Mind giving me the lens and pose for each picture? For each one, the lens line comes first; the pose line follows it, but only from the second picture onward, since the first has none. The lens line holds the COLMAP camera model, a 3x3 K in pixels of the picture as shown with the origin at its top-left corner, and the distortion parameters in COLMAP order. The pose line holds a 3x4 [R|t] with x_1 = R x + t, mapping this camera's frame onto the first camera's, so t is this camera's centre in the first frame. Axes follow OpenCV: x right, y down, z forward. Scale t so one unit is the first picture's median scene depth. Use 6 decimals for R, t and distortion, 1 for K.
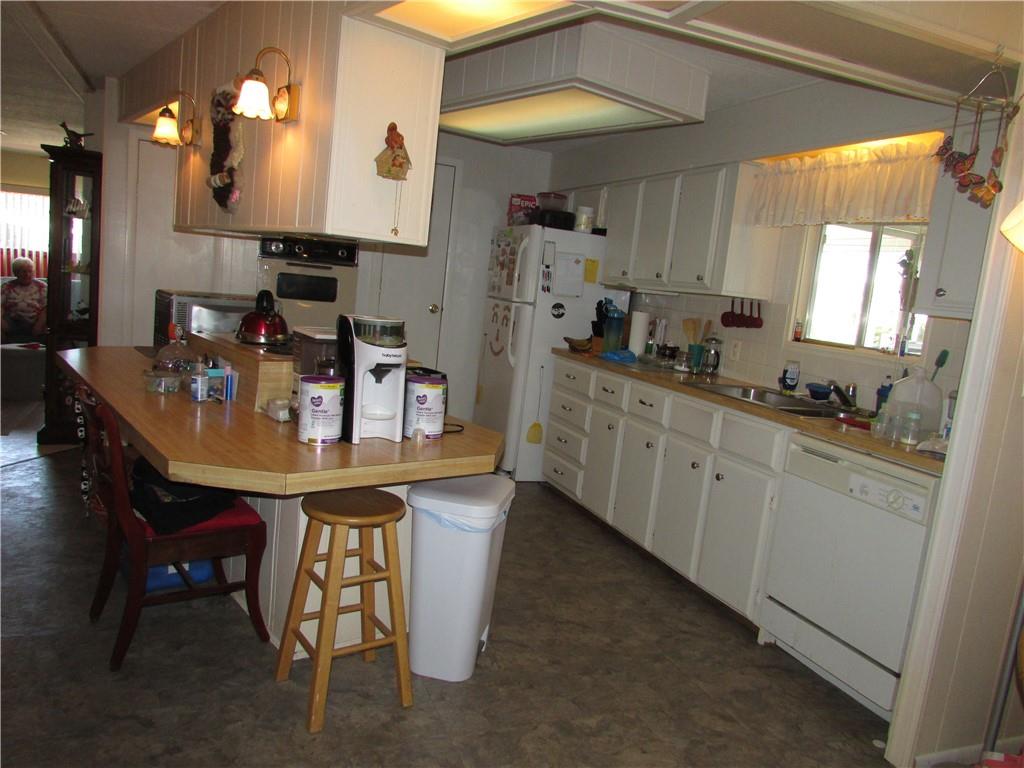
lens RADIAL K [[741.2, 0, 512.0], [0, 741.2, 384.0], [0, 0, 1]] dist [-0.044318, 0.000429]
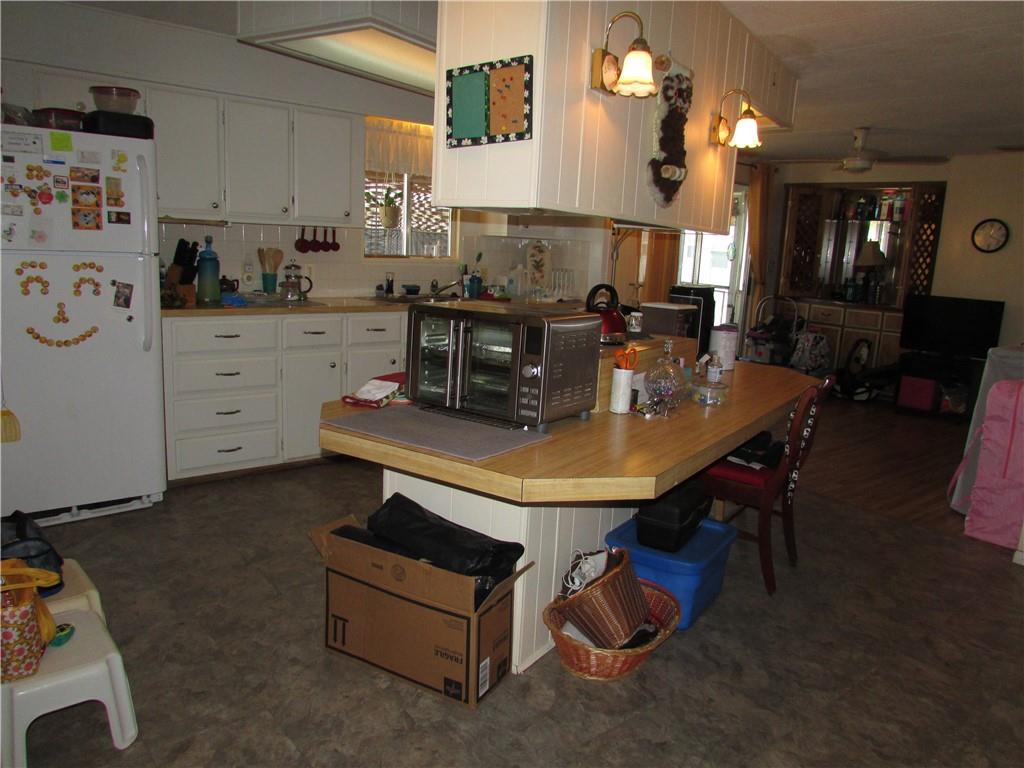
lens RADIAL K [[741.2, 0, 512.0], [0, 741.2, 384.0], [0, 0, 1]] dist [-0.044318, 0.000429]
pose [[-0.298334, -0.294472, 0.907900, -0.898719], [0.049177, 0.945212, 0.322733, -0.241101], [-0.953194, 0.140930, -0.267508, 1.055135]]
